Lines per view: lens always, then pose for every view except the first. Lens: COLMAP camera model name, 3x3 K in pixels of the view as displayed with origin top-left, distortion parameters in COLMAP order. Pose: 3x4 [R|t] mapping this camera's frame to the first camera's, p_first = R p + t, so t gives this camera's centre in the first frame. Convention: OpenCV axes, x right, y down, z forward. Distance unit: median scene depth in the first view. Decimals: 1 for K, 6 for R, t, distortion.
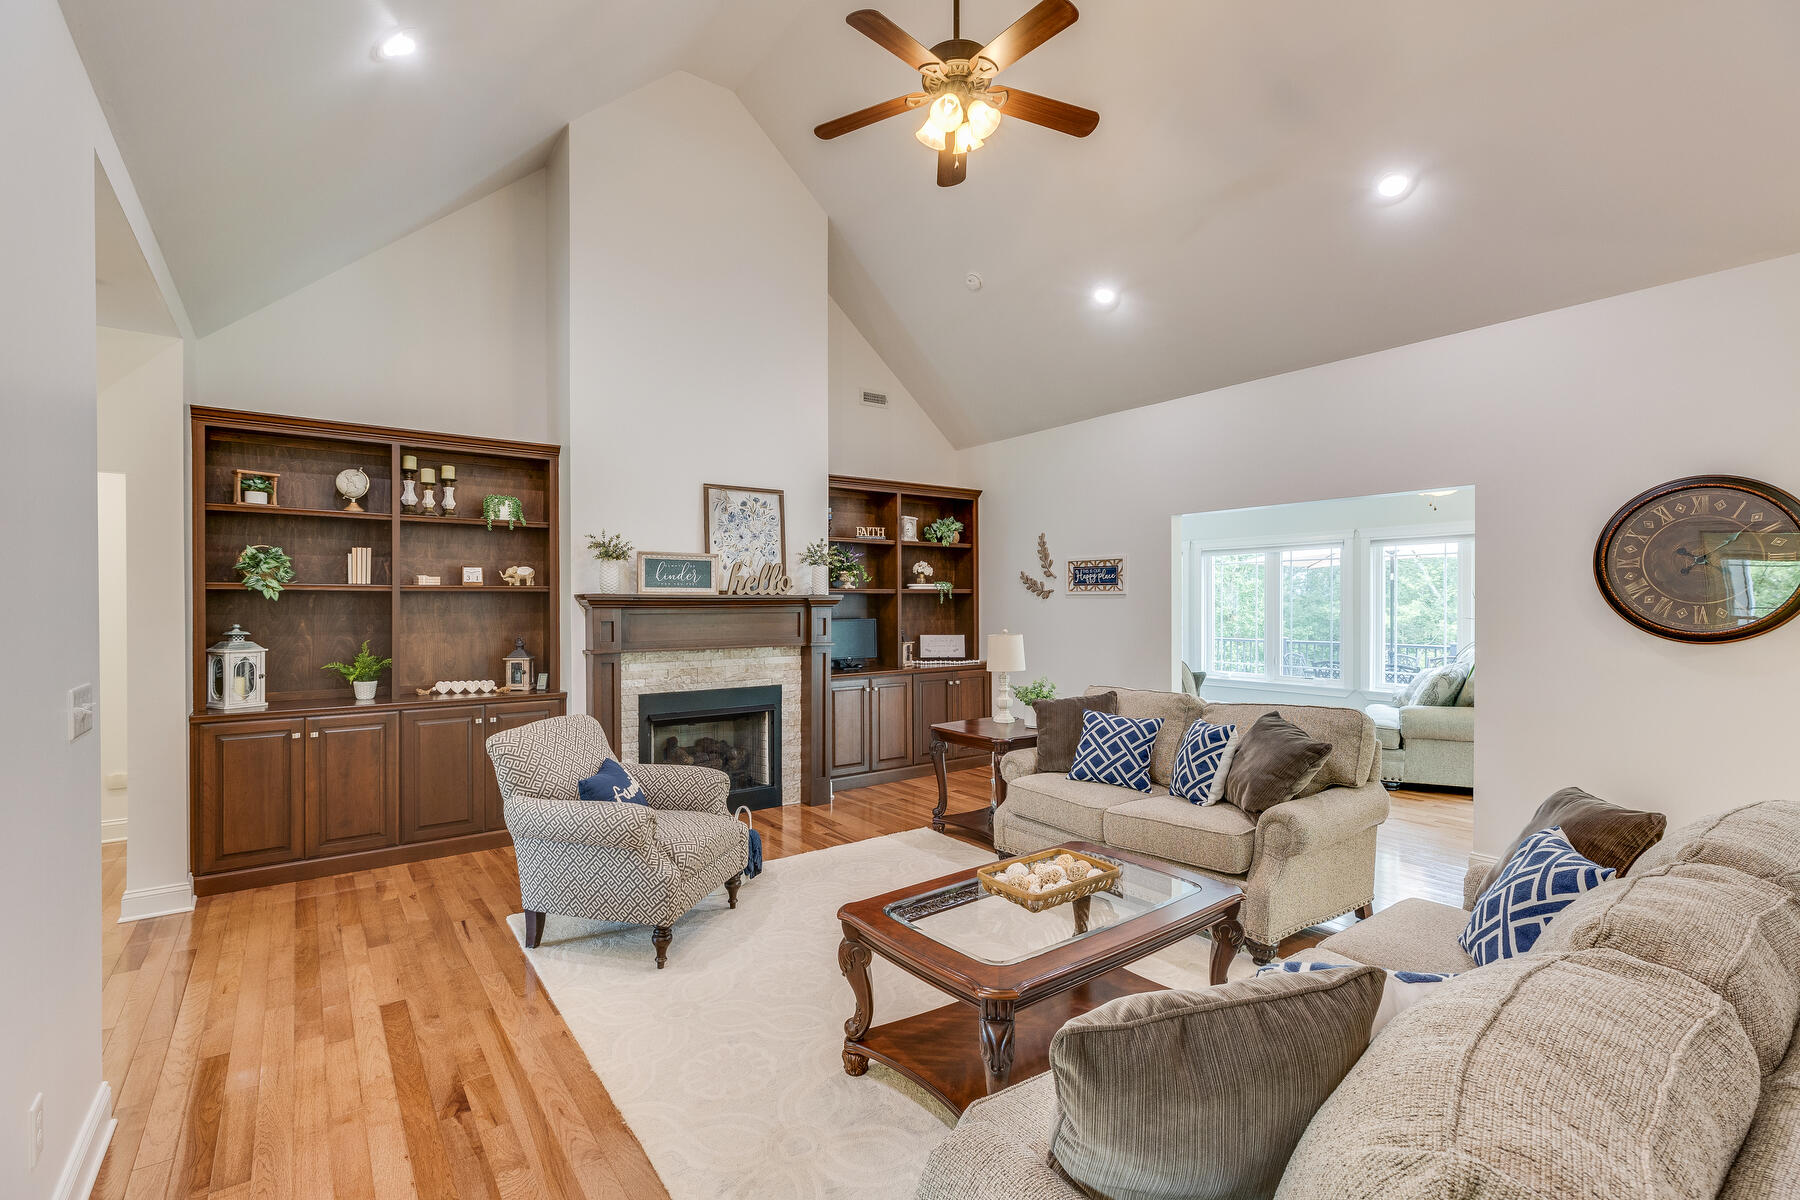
lens RADIAL K [[815.9, 0, 901.2], [0, 815.9, 602.9], [0, 0, 1]] dist [-0.000319, 0.000122]
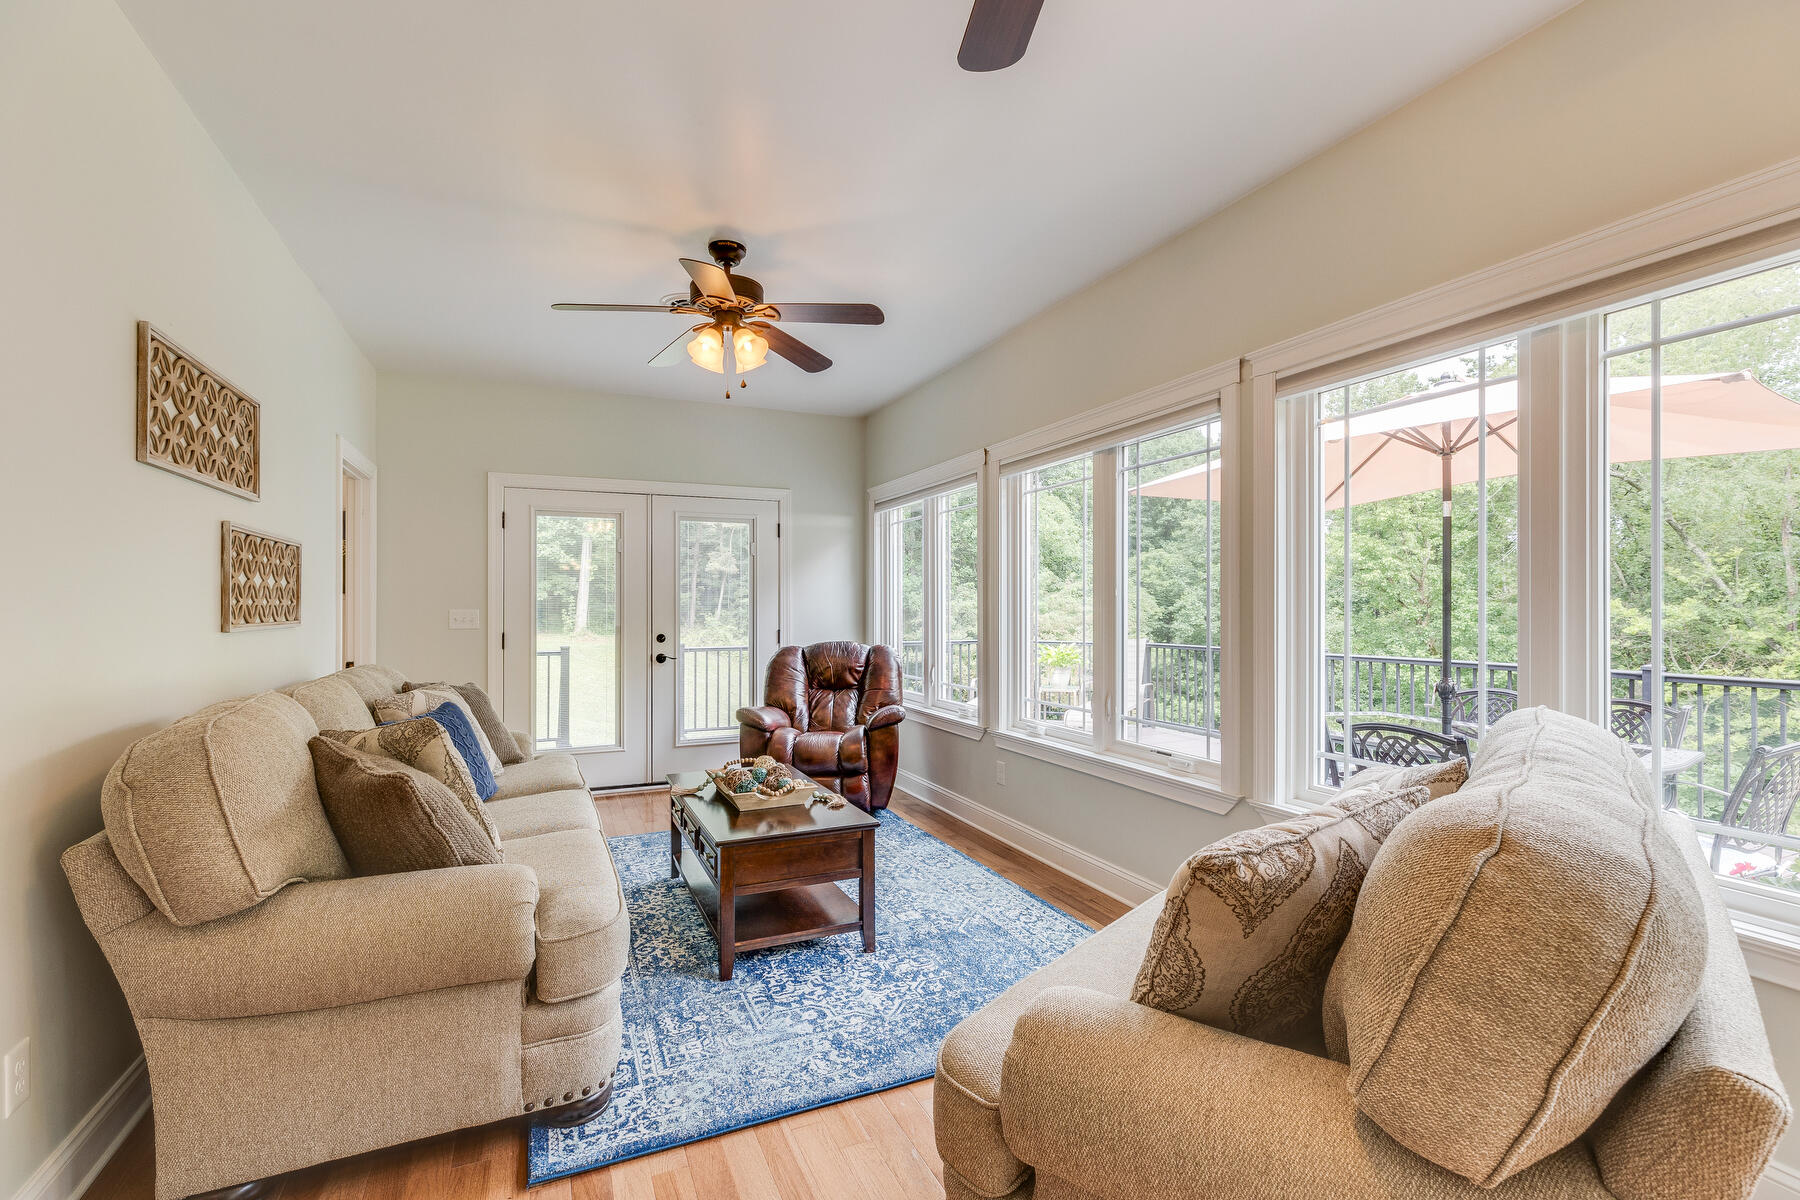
lens RADIAL K [[815.9, 0, 901.2], [0, 815.9, 602.9], [0, 0, 1]] dist [-0.000319, 0.000122]
pose [[0.975535, -0.000009, -0.219845, 0.090005], [-0.000603, 0.999996, -0.002713, 0.003657], [0.219844, 0.002779, 0.975531, 0.113212]]
